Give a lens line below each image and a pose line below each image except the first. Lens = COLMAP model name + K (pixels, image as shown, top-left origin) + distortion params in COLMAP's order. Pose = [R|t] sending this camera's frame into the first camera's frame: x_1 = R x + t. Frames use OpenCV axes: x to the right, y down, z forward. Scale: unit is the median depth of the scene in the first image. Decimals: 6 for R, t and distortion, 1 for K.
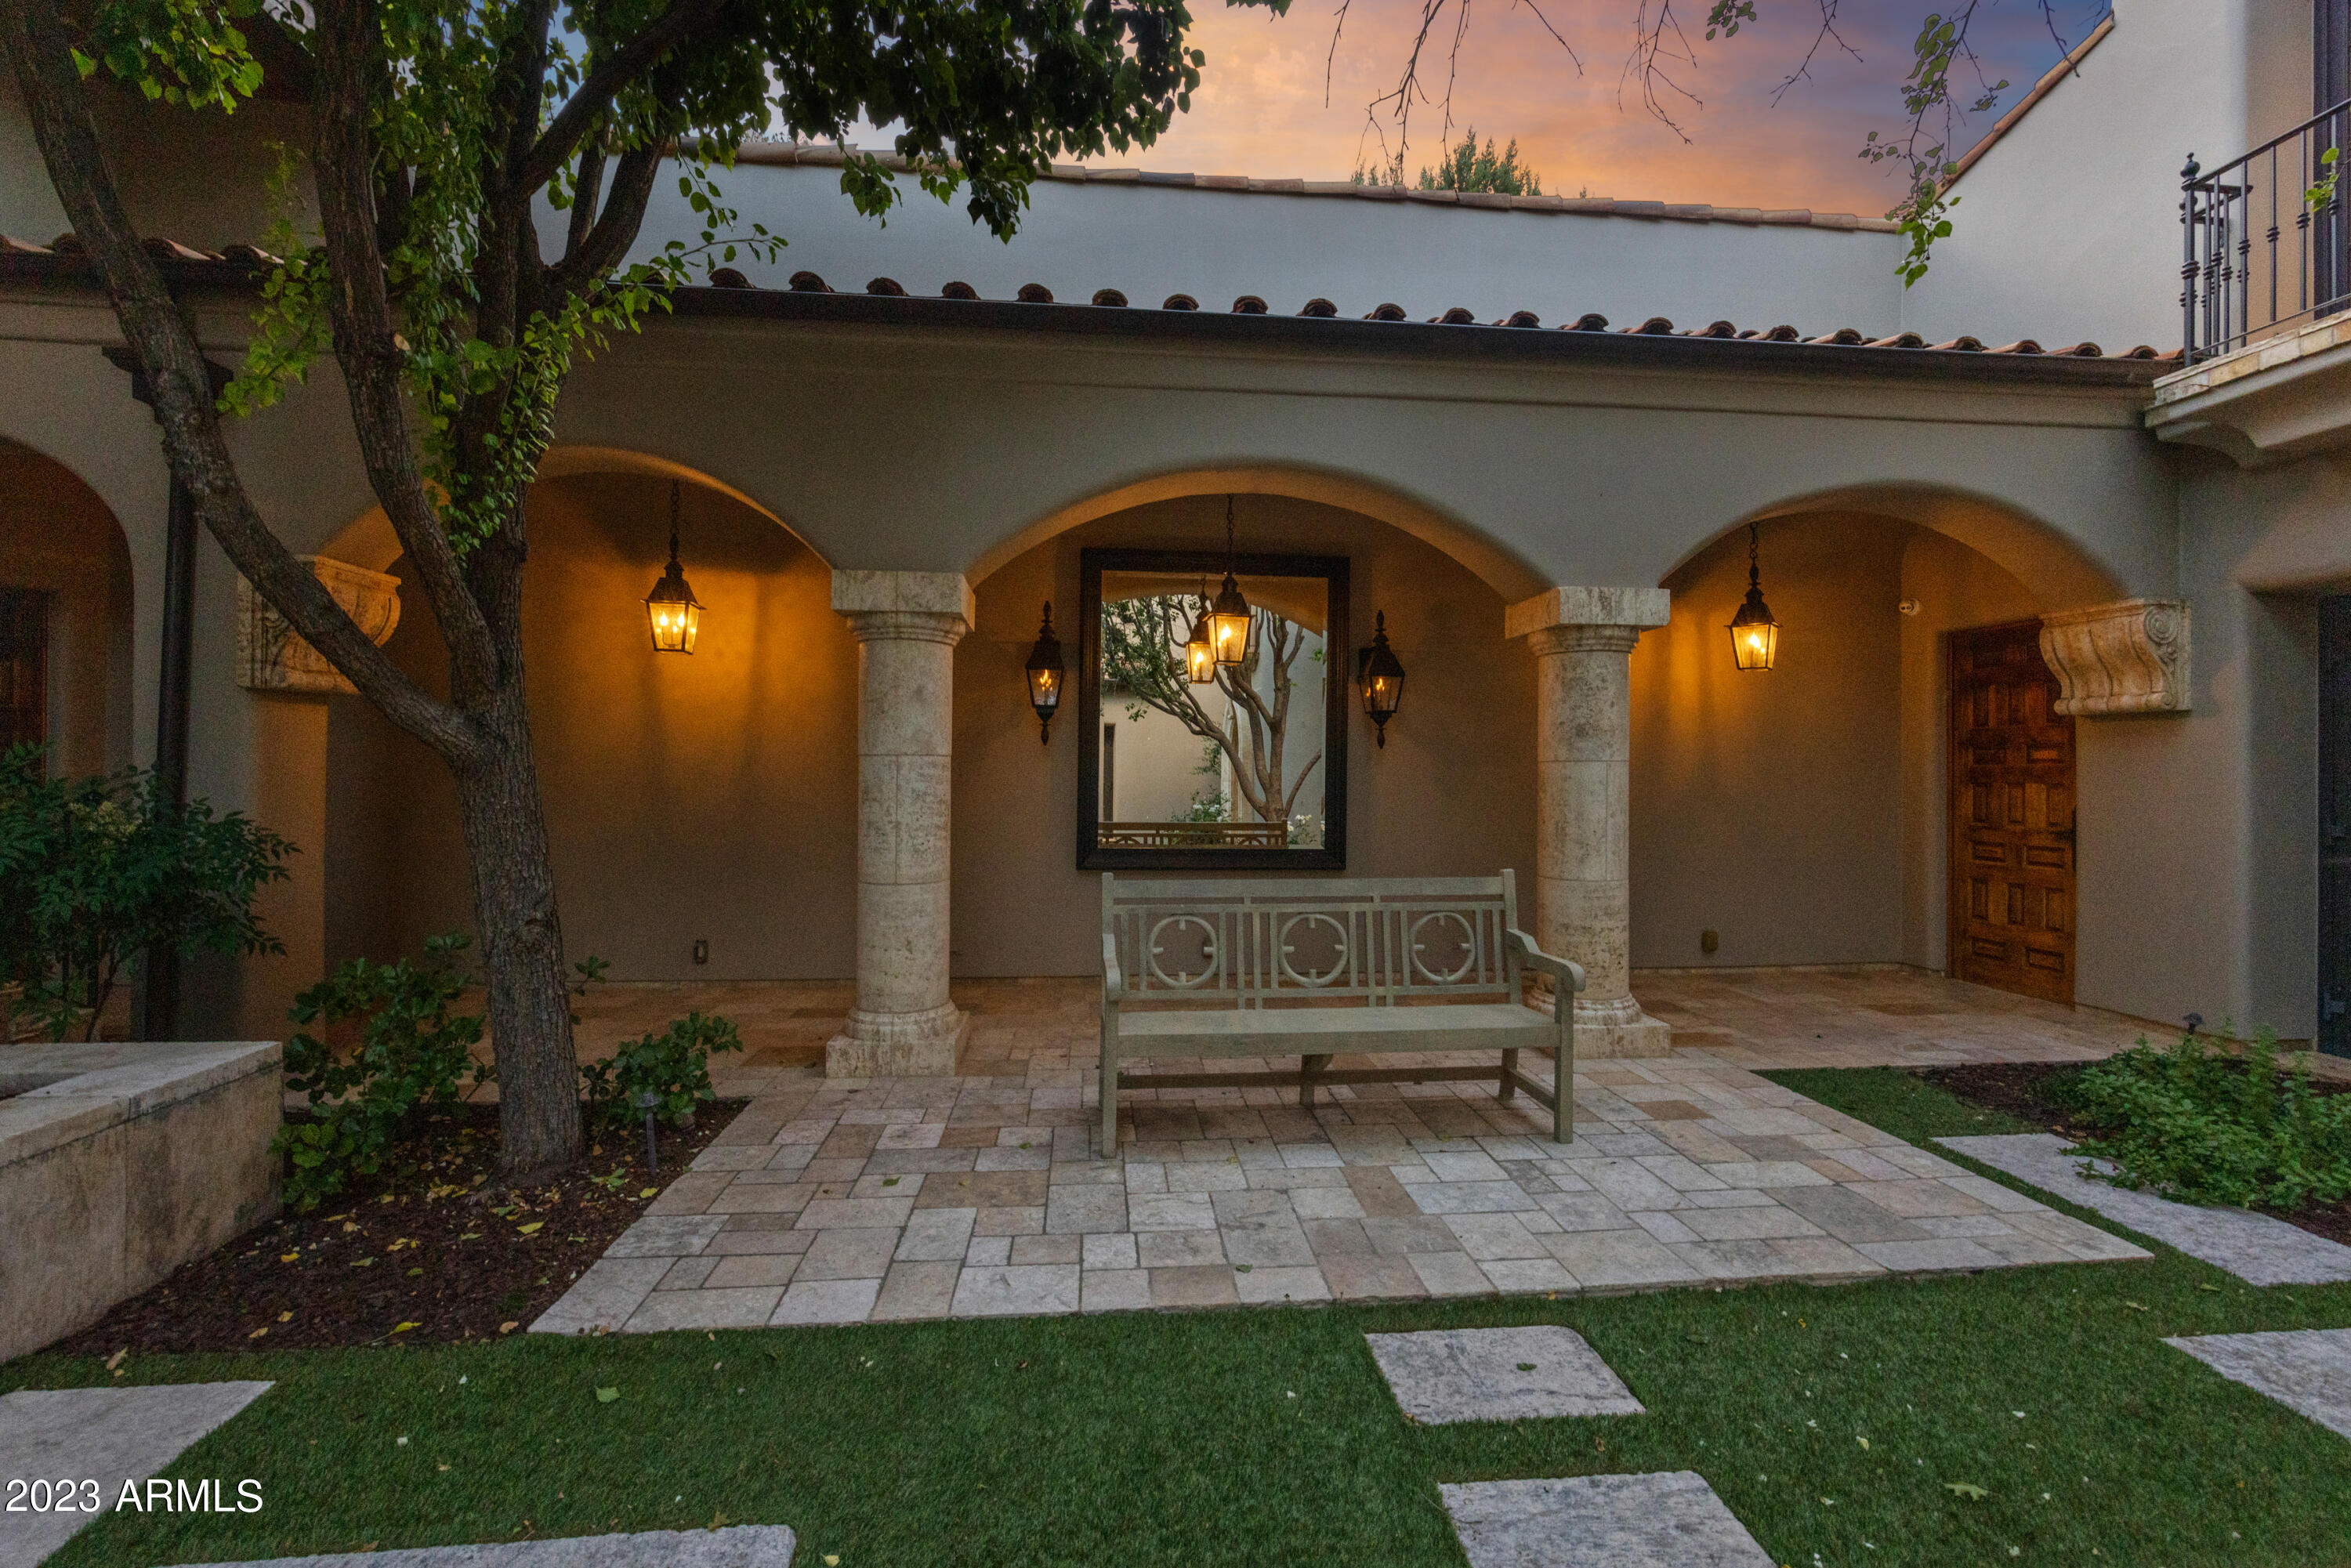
lens RADIAL K [[971.4, 0, 1175.5], [0, 971.4, 784.0], [0, 0, 1]] dist [0.000863, 0.000072]
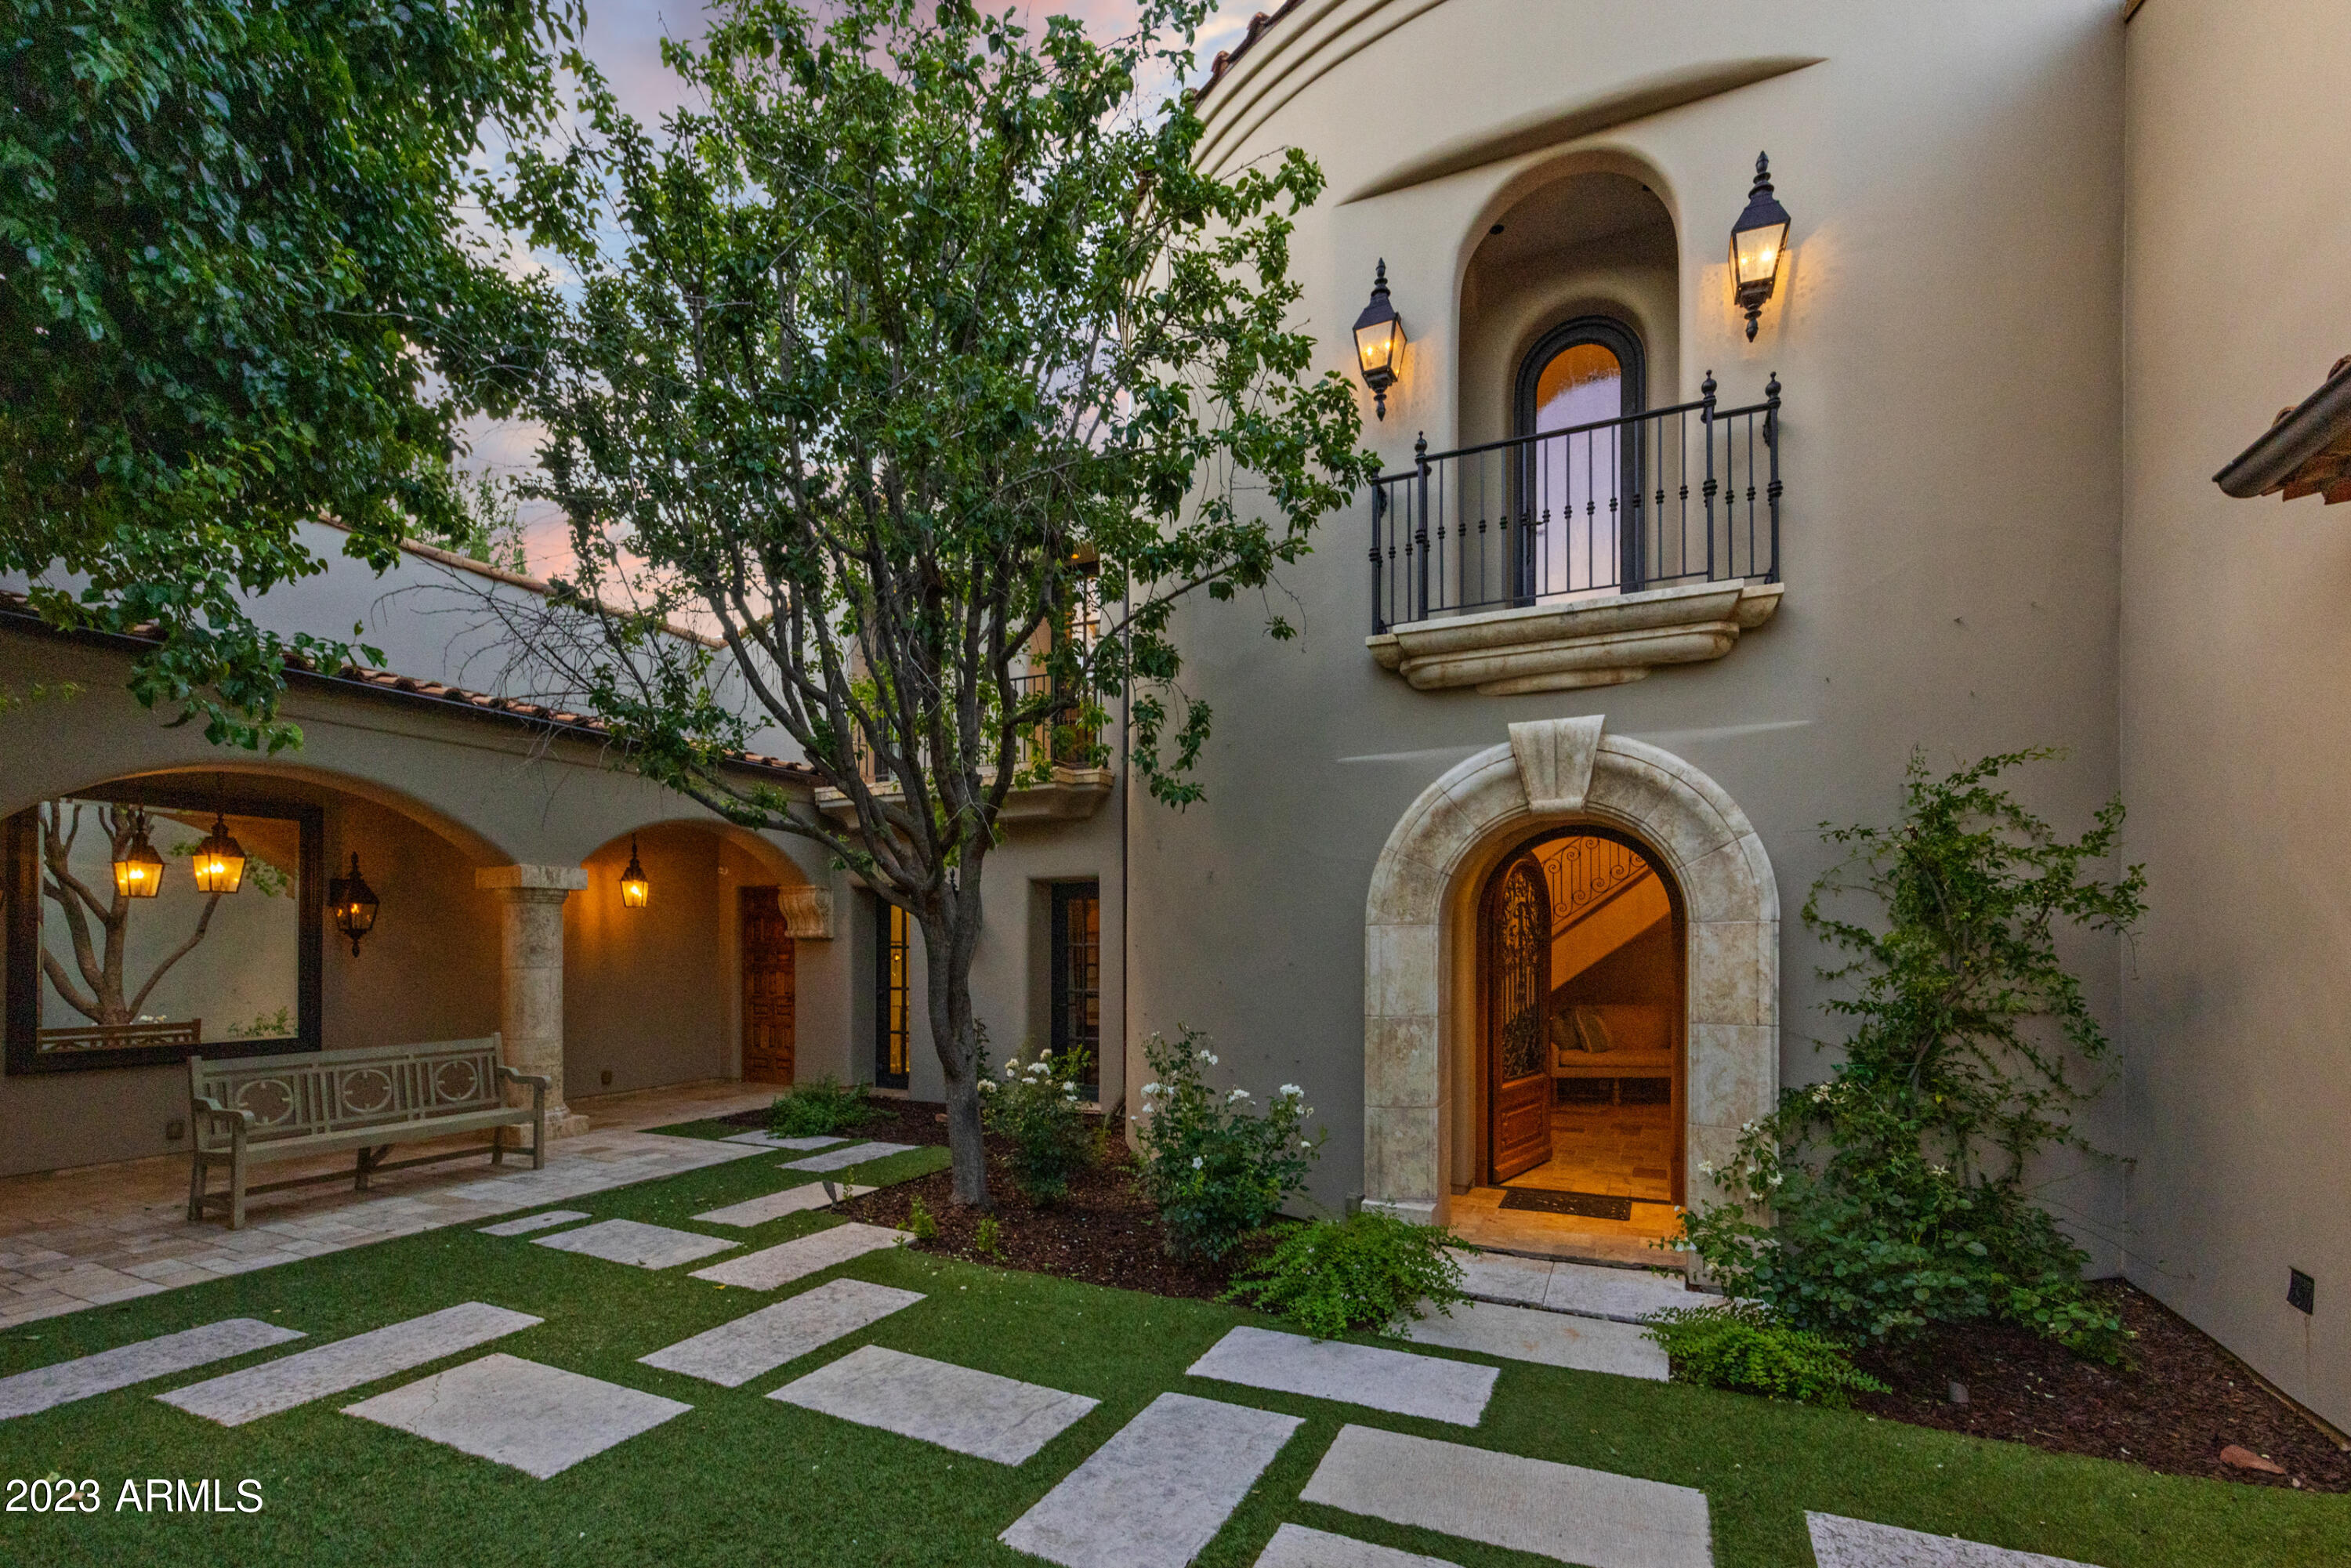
lens RADIAL K [[1026.2, 0, 1217.6], [0, 1026.2, 931.3], [0, 0, 1]] dist [0.000435, -0.000001]
pose [[0.492838, 0.010131, 0.870062, -0.541731], [0.014344, 0.999702, -0.019766, -0.034304], [-0.870003, 0.022222, 0.492546, -0.900434]]
